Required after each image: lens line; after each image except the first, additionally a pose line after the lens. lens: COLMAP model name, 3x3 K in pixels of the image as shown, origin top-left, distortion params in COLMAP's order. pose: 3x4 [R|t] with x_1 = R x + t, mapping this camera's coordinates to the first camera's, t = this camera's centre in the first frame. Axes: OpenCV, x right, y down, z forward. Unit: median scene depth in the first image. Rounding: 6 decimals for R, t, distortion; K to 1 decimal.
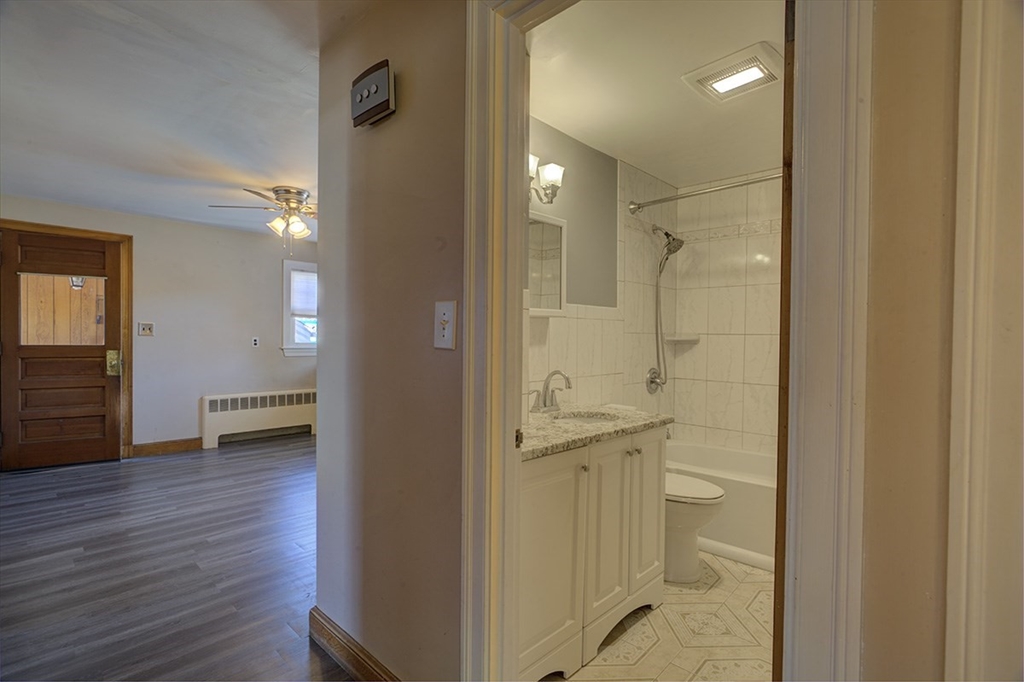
lens RADIAL K [[481.2, 0, 513.7], [0, 481.2, 346.0], [0, 0, 1]] dist [-0.004807, 0.001665]
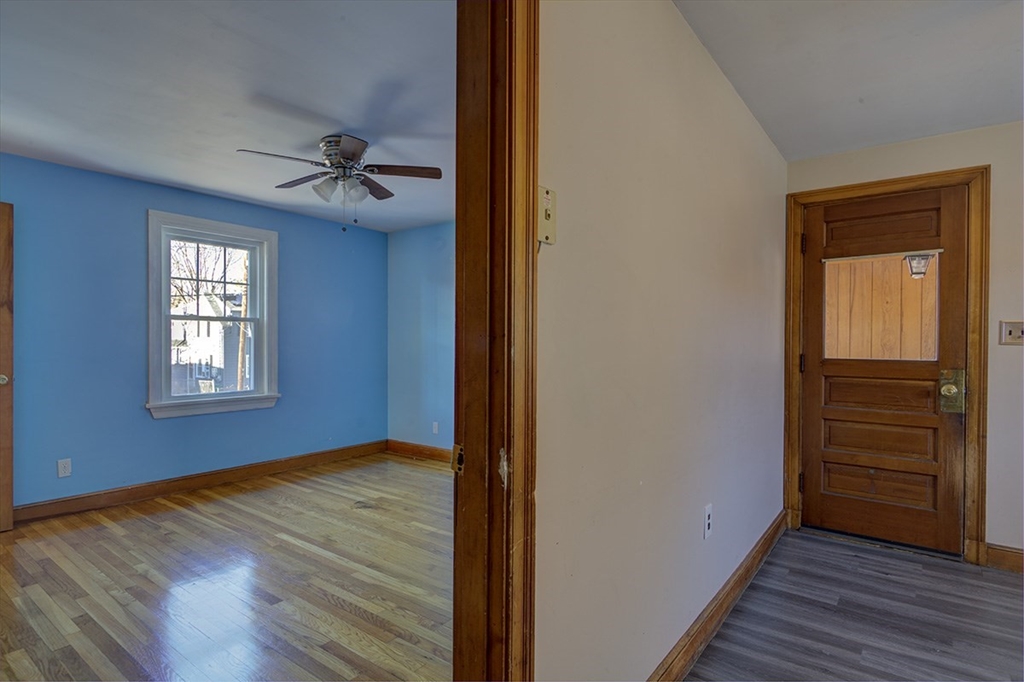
lens RADIAL K [[533.6, 0, 510.6], [0, 533.6, 345.4], [0, 0, 1]] dist [0.002974, 0.001393]
pose [[0.107239, -0.003465, -0.994227, -0.238833], [-0.019006, 0.999804, -0.005535, -0.007225], [0.994052, 0.019489, 0.107153, 0.387135]]
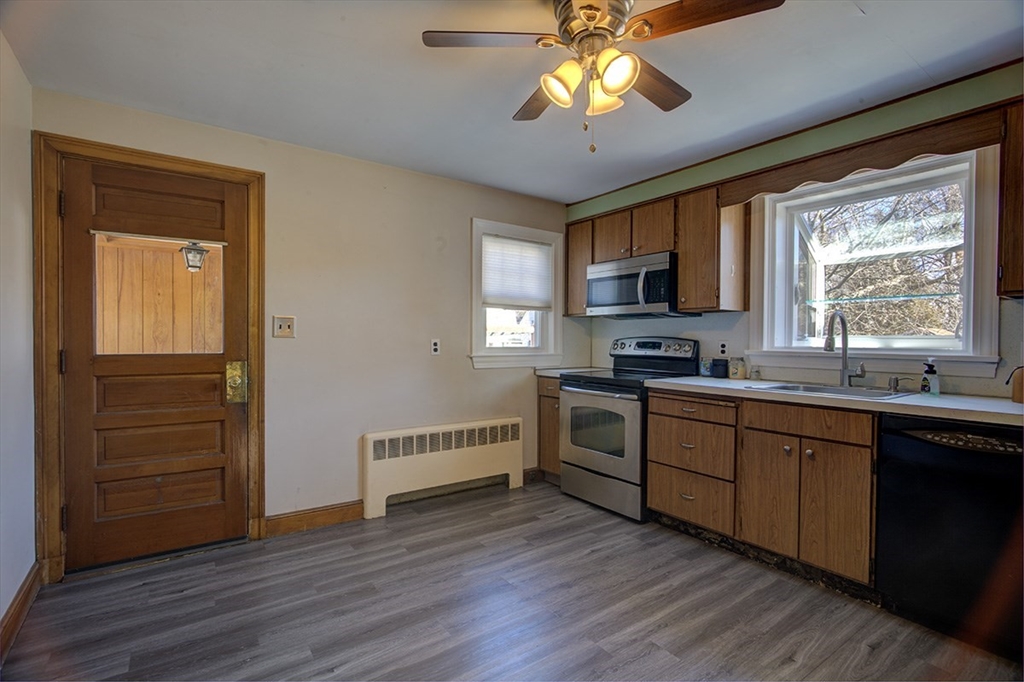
lens RADIAL K [[481.2, 0, 513.7], [0, 481.2, 346.0], [0, 0, 1]] dist [-0.004807, 0.001665]
pose [[0.981925, -0.002272, -0.189256, -0.369100], [0.002045, 0.999997, -0.001397, -0.009366], [0.189259, 0.000985, 0.981927, 0.462210]]
